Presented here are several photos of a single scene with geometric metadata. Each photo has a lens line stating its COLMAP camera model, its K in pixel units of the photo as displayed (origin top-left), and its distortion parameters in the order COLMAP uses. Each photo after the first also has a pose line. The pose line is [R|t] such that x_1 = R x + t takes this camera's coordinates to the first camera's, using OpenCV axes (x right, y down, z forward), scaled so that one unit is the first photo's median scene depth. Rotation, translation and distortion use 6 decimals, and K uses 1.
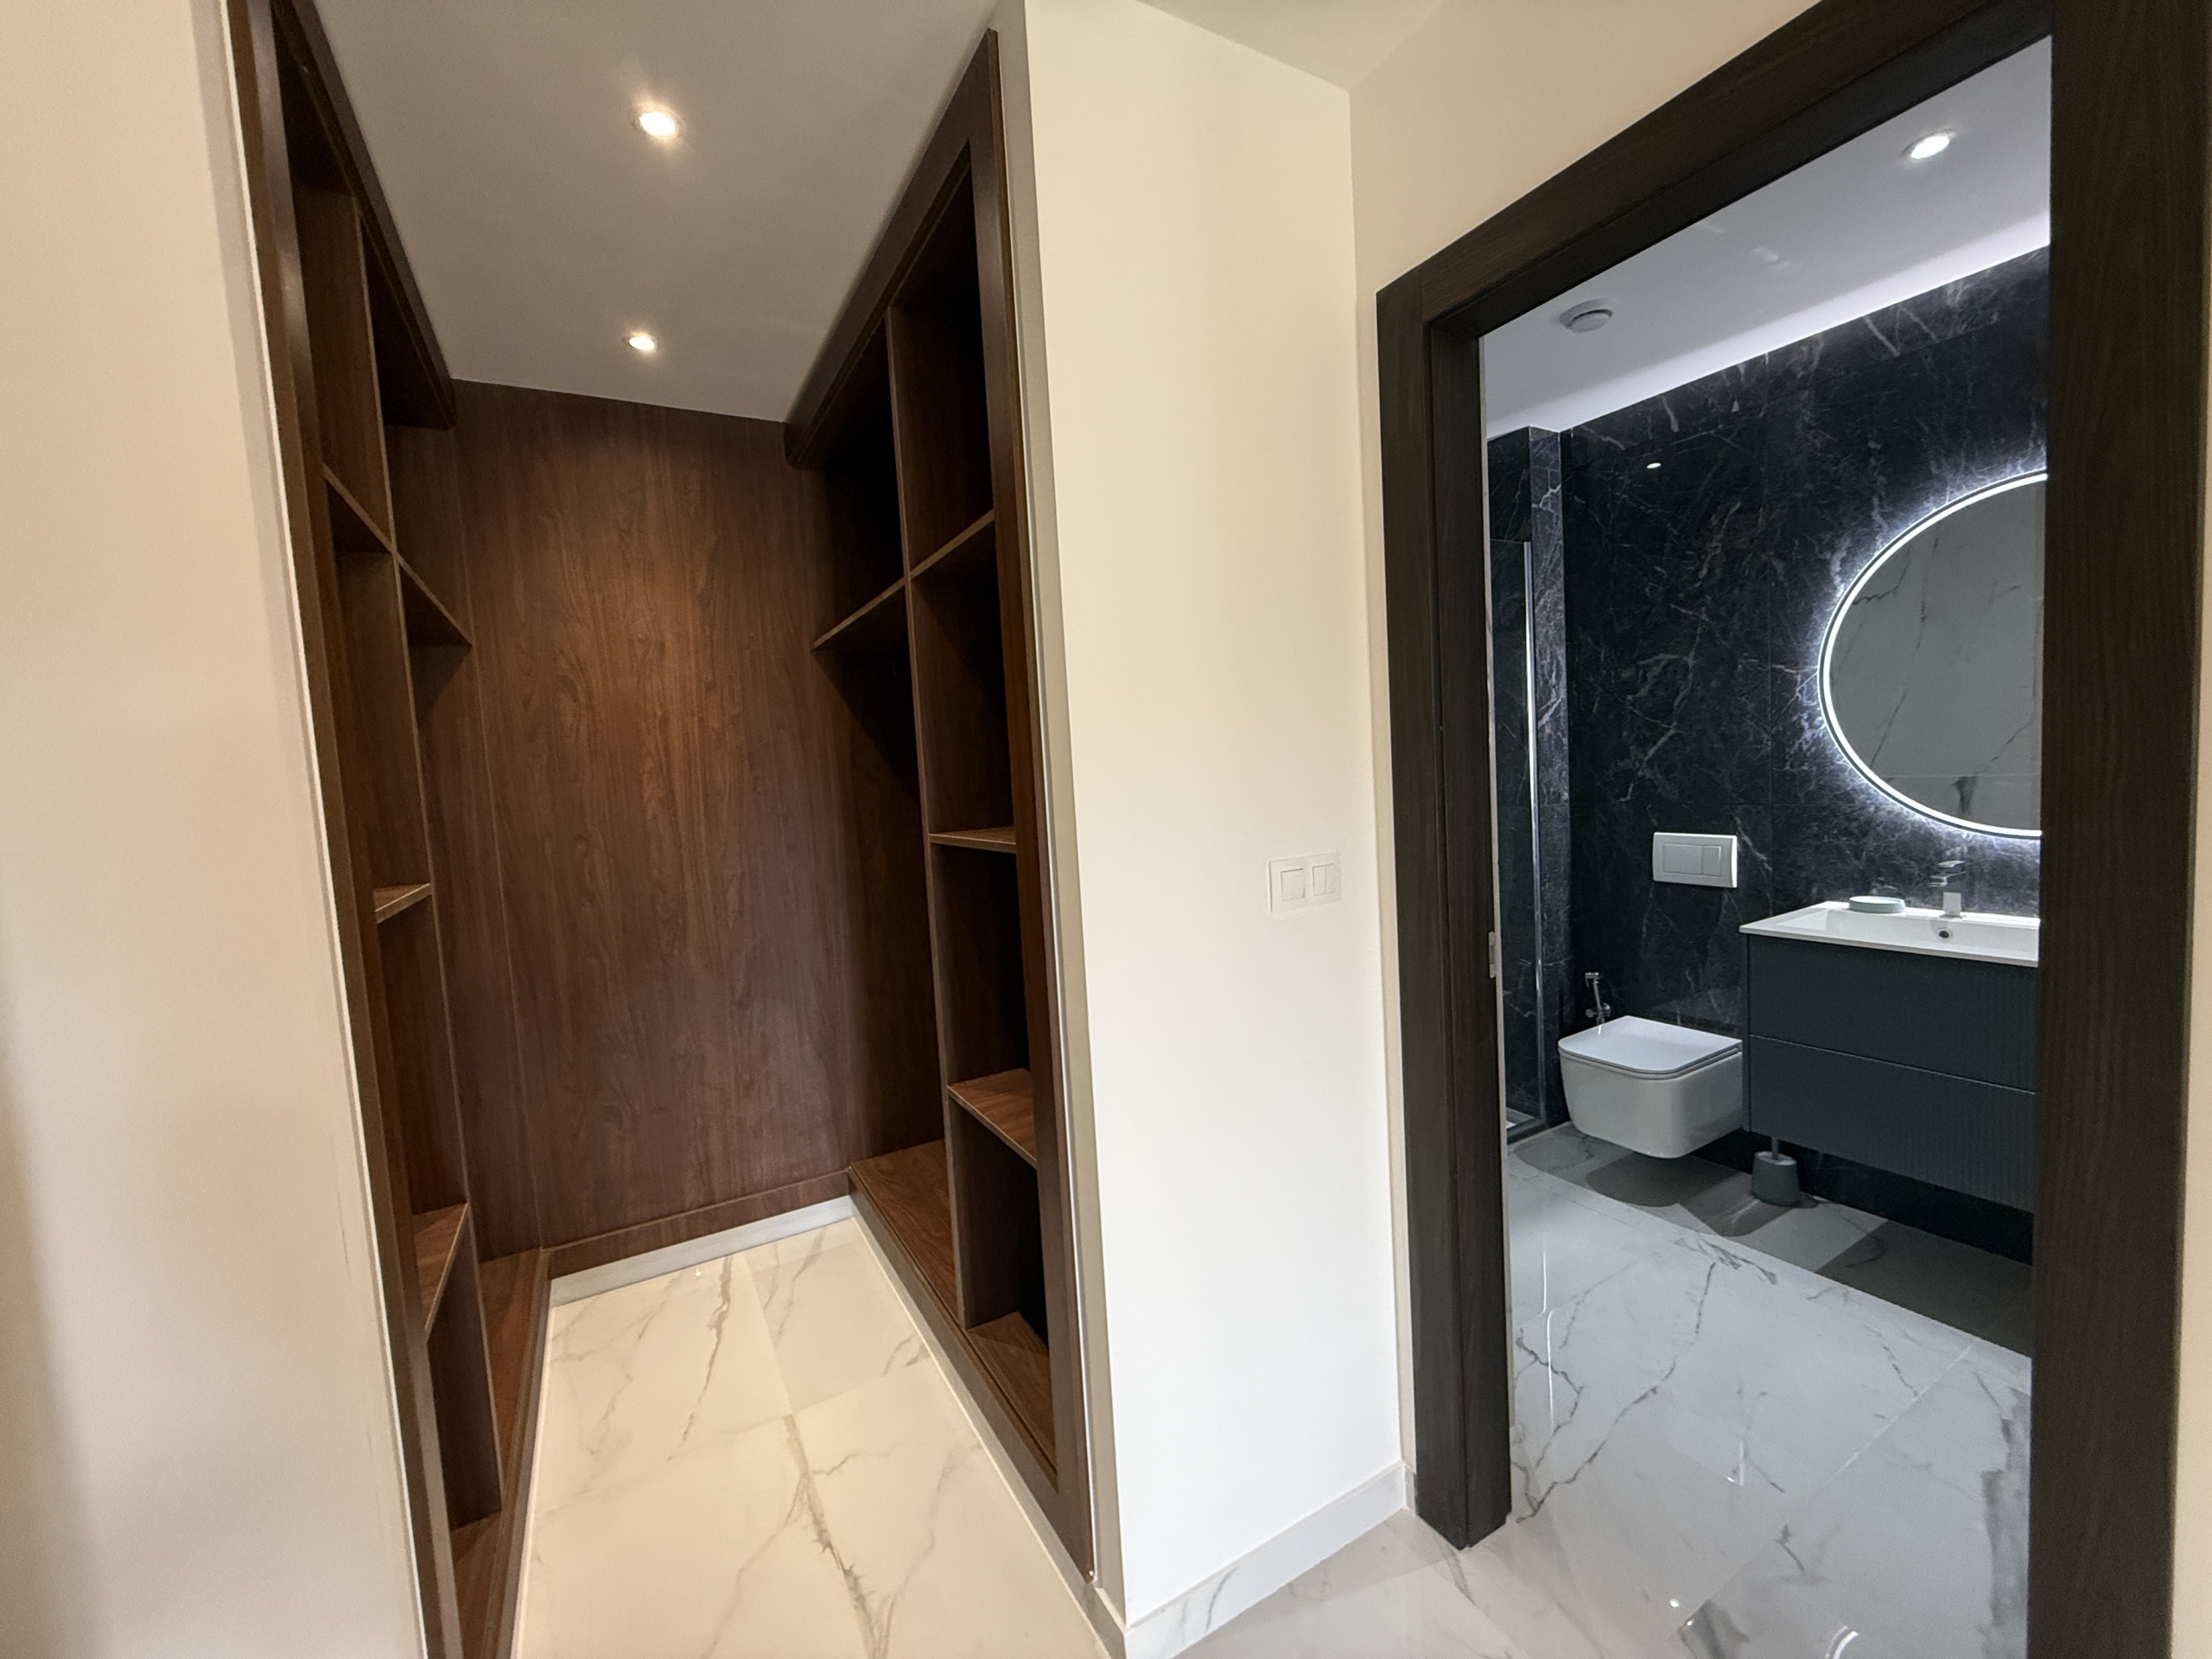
lens RADIAL K [[874.6, 0, 1094.9], [0, 874.6, 826.1], [0, 0, 1]] dist [-0.002674, -0.000164]
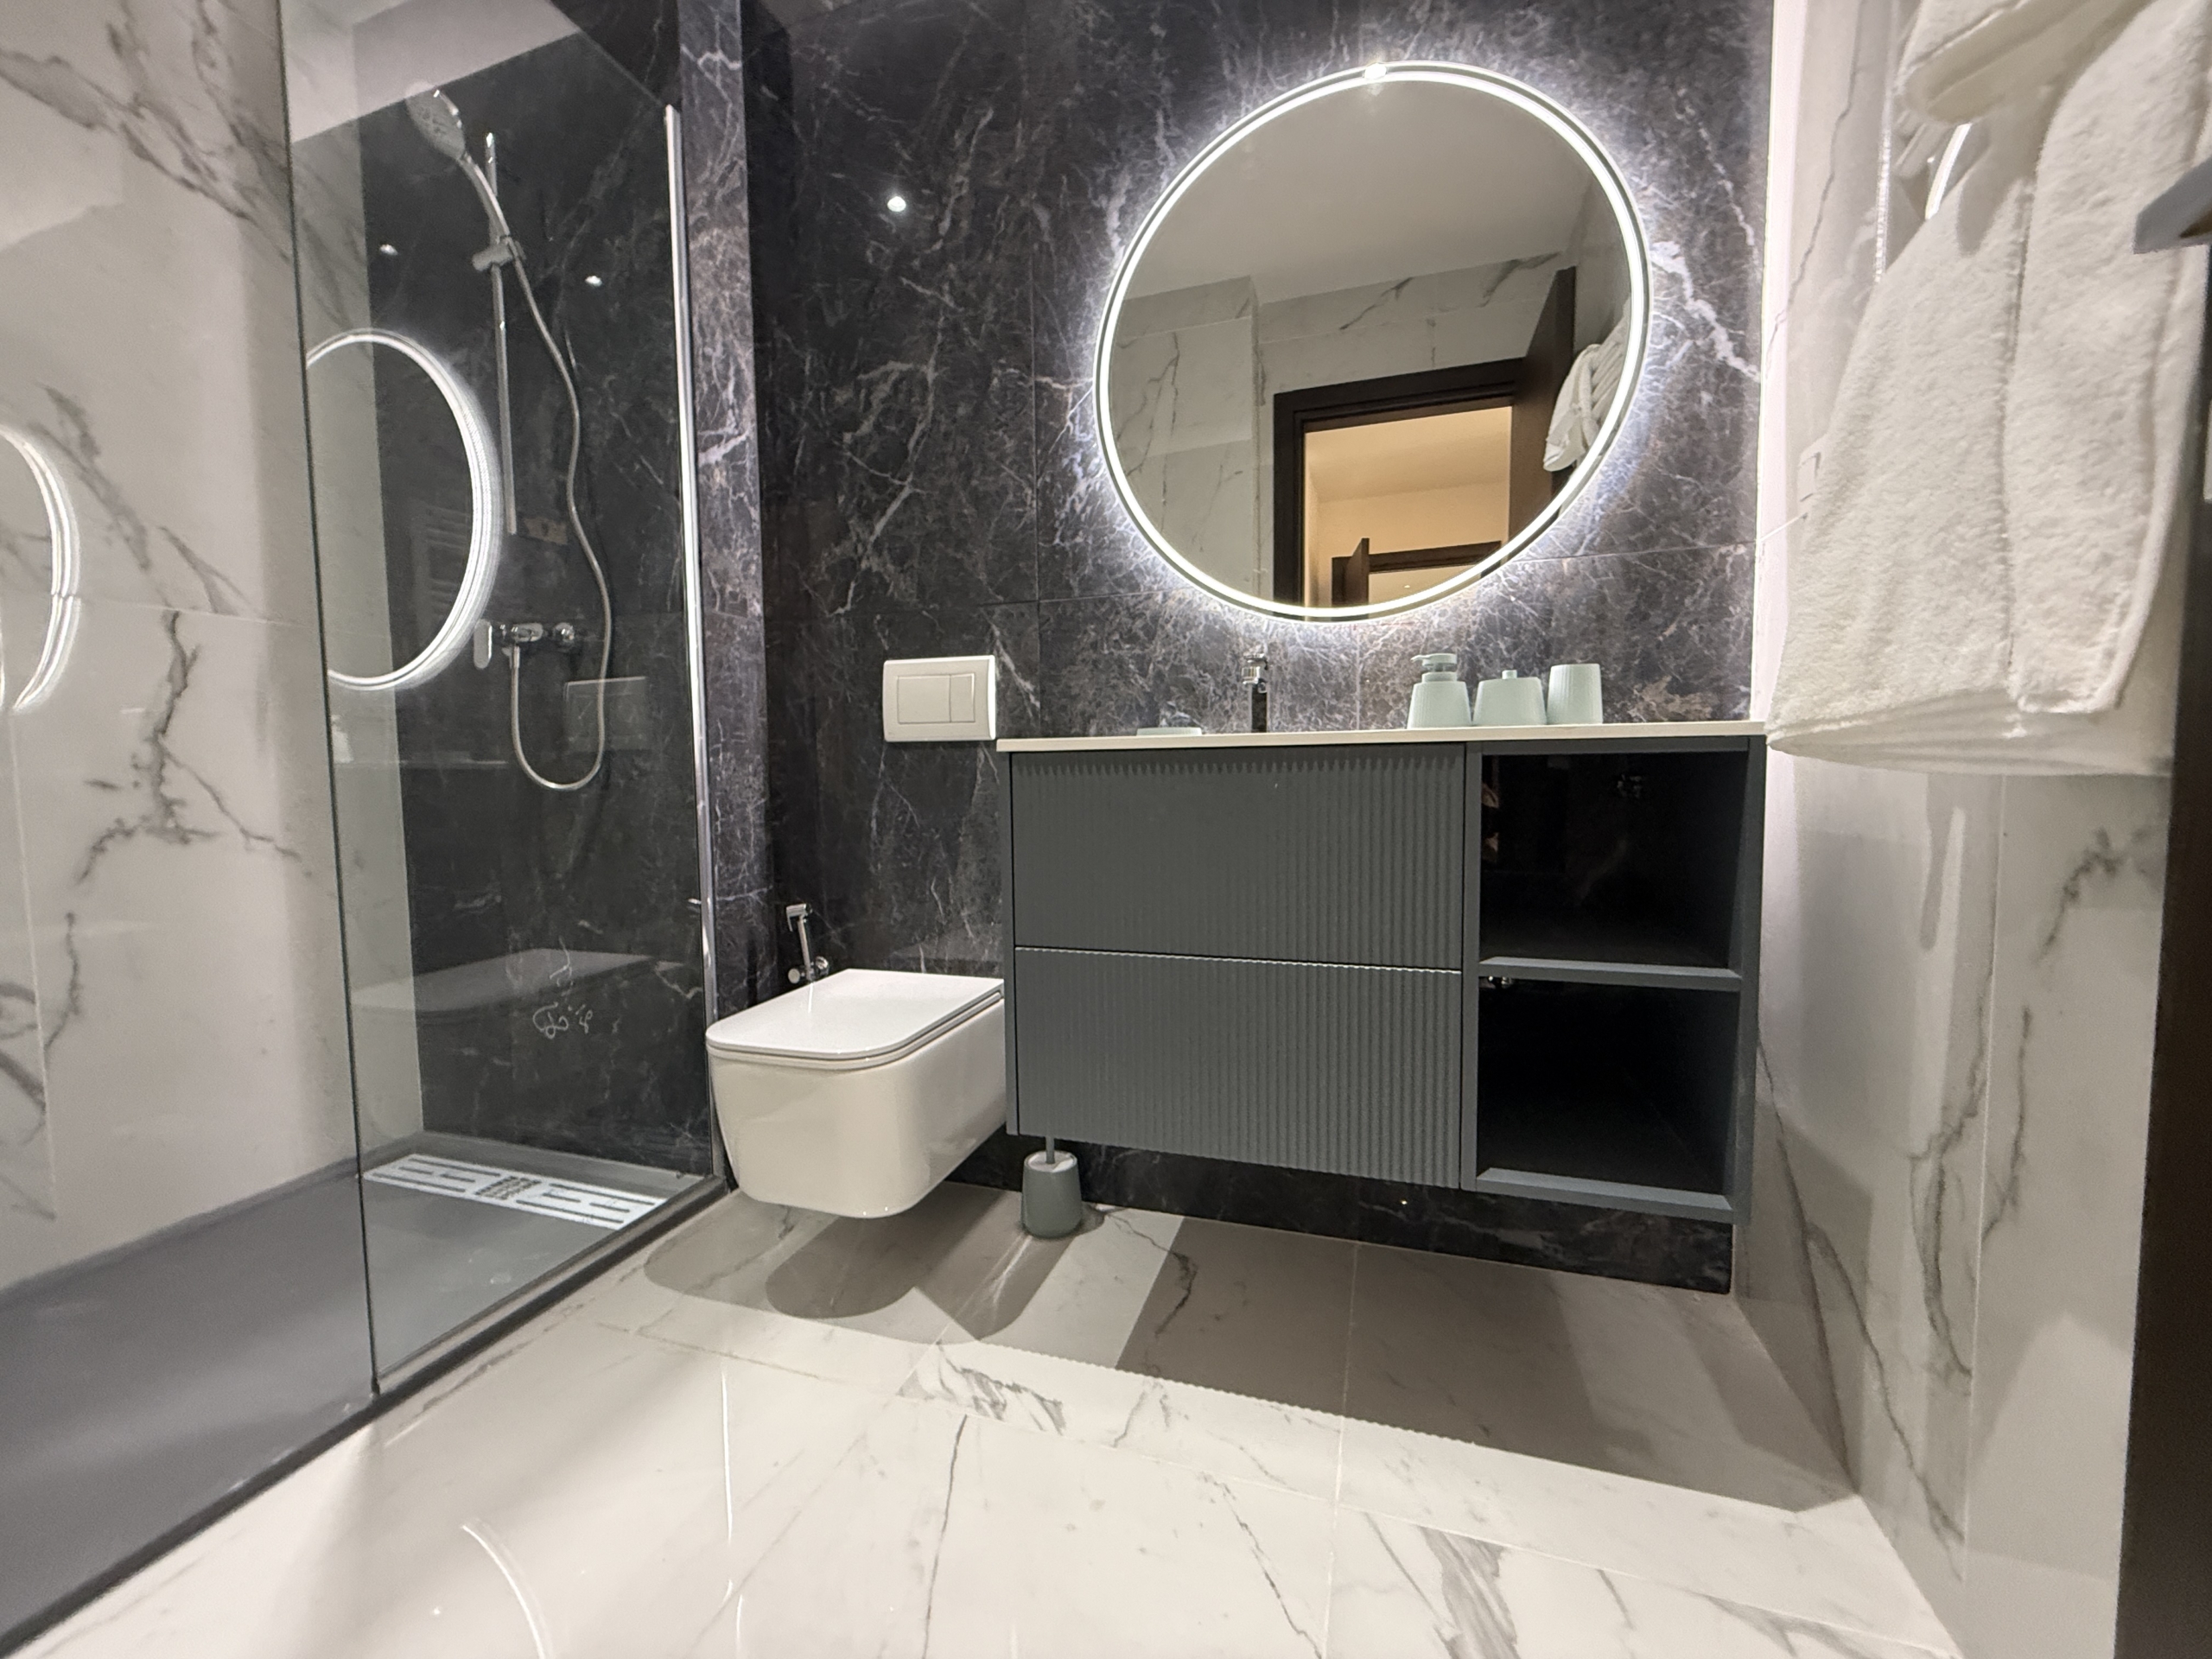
lens RADIAL K [[874.6, 0, 1104.3], [0, 874.6, 823.6], [0, 0, 1]] dist [-0.002674, -0.000164]
pose [[0.734715, 0.008204, 0.678327, 0.379475], [0.015461, 0.999465, -0.028834, 0.156551], [-0.678200, 0.031672, 0.734195, 0.504445]]
